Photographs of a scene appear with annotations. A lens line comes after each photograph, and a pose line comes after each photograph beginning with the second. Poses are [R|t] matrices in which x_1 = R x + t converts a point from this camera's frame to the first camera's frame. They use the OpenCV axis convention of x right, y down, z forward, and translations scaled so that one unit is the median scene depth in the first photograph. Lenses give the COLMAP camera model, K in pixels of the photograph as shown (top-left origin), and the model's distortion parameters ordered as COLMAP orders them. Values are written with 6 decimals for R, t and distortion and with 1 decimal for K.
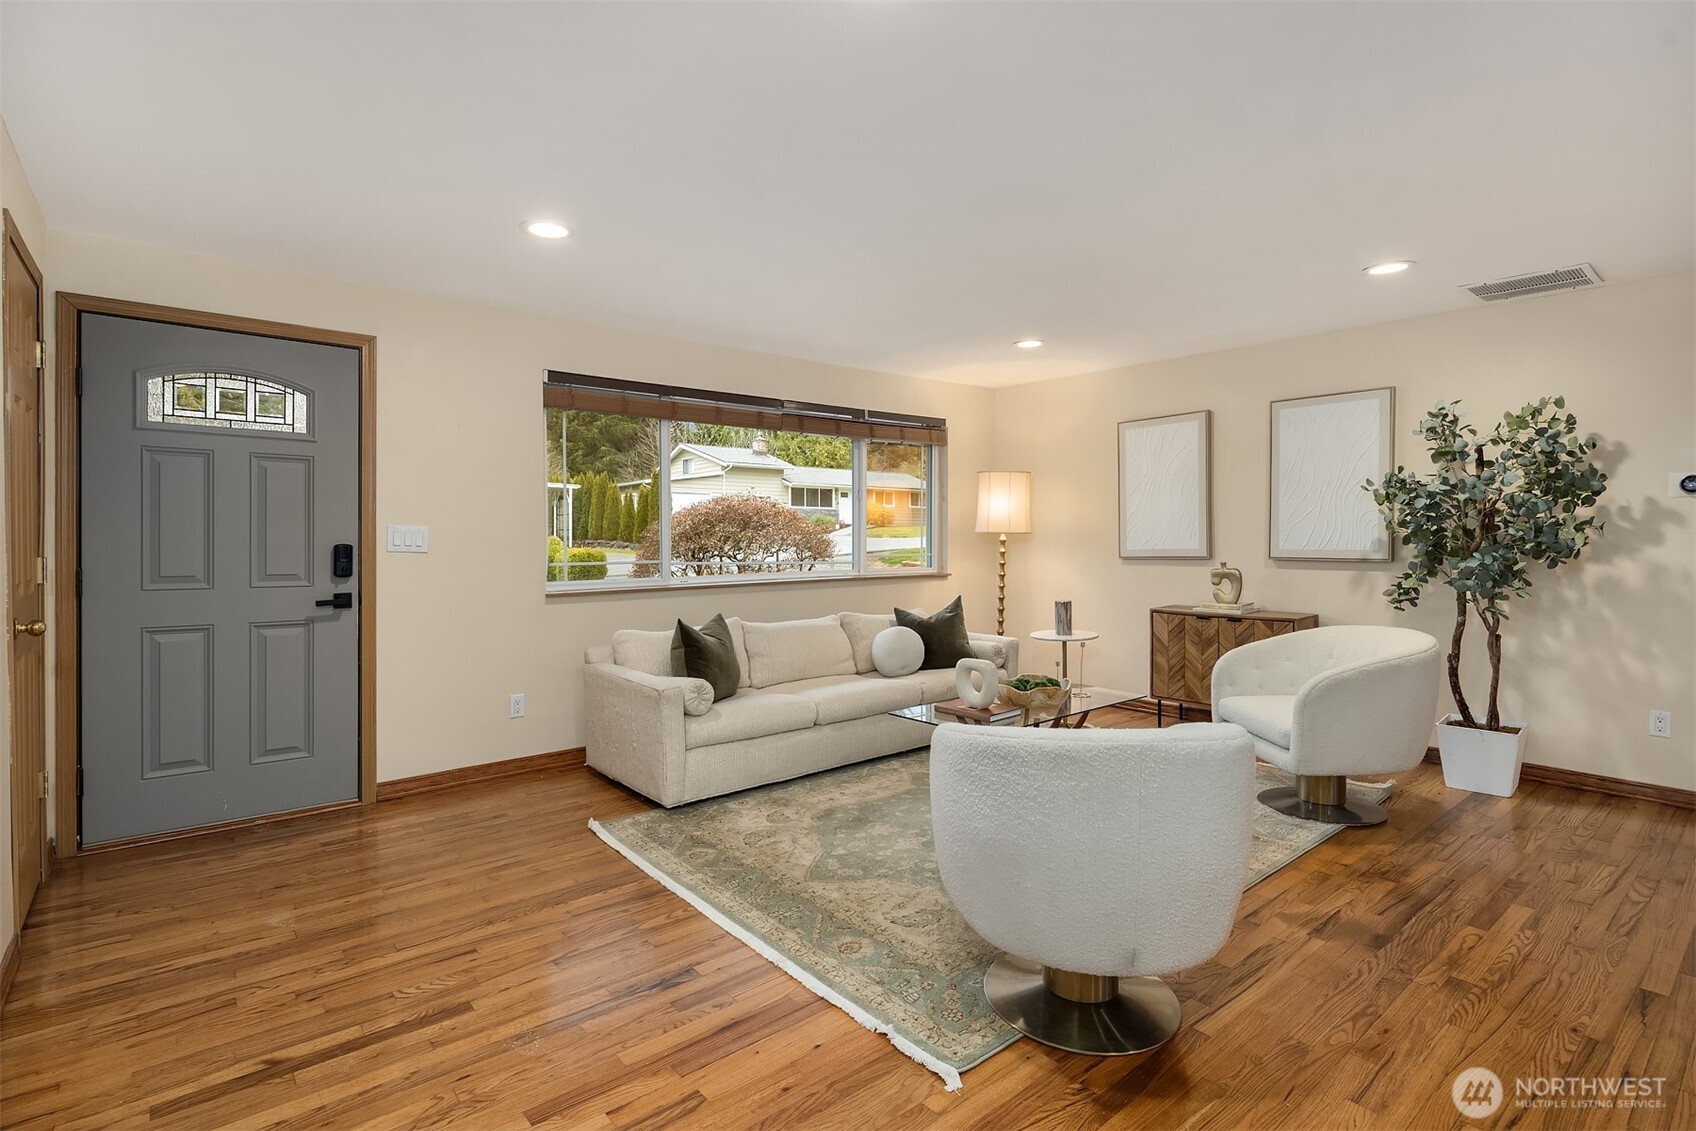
lens RADIAL K [[822.9, 0, 852.5], [0, 822.9, 552.8], [0, 0, 1]] dist [0.002323, -0.000452]
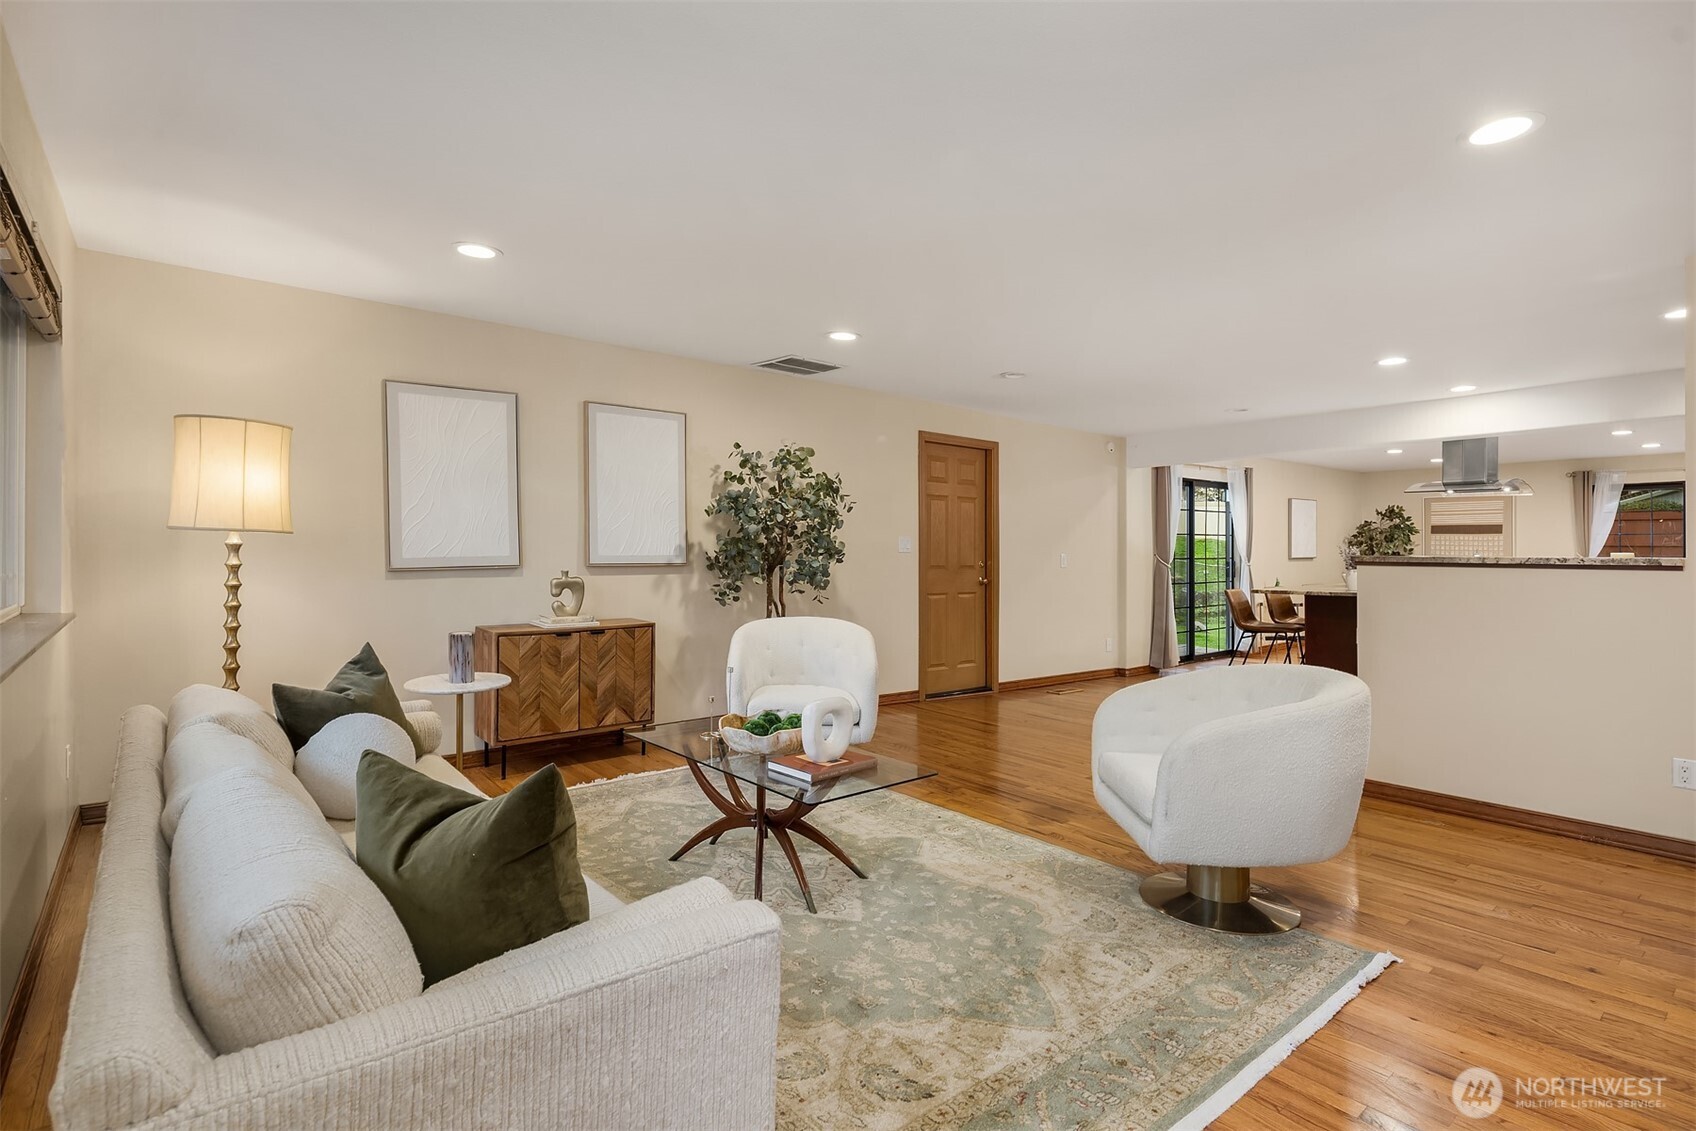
lens RADIAL K [[822.9, 0, 851.2], [0, 822.9, 559.5], [0, 0, 1]] dist [0.002323, -0.000452]
pose [[0.003439, -0.014353, 0.999891, -0.448195], [0.008647, 0.999860, 0.014323, -0.010677], [-0.999957, 0.008596, 0.003563, 0.693007]]
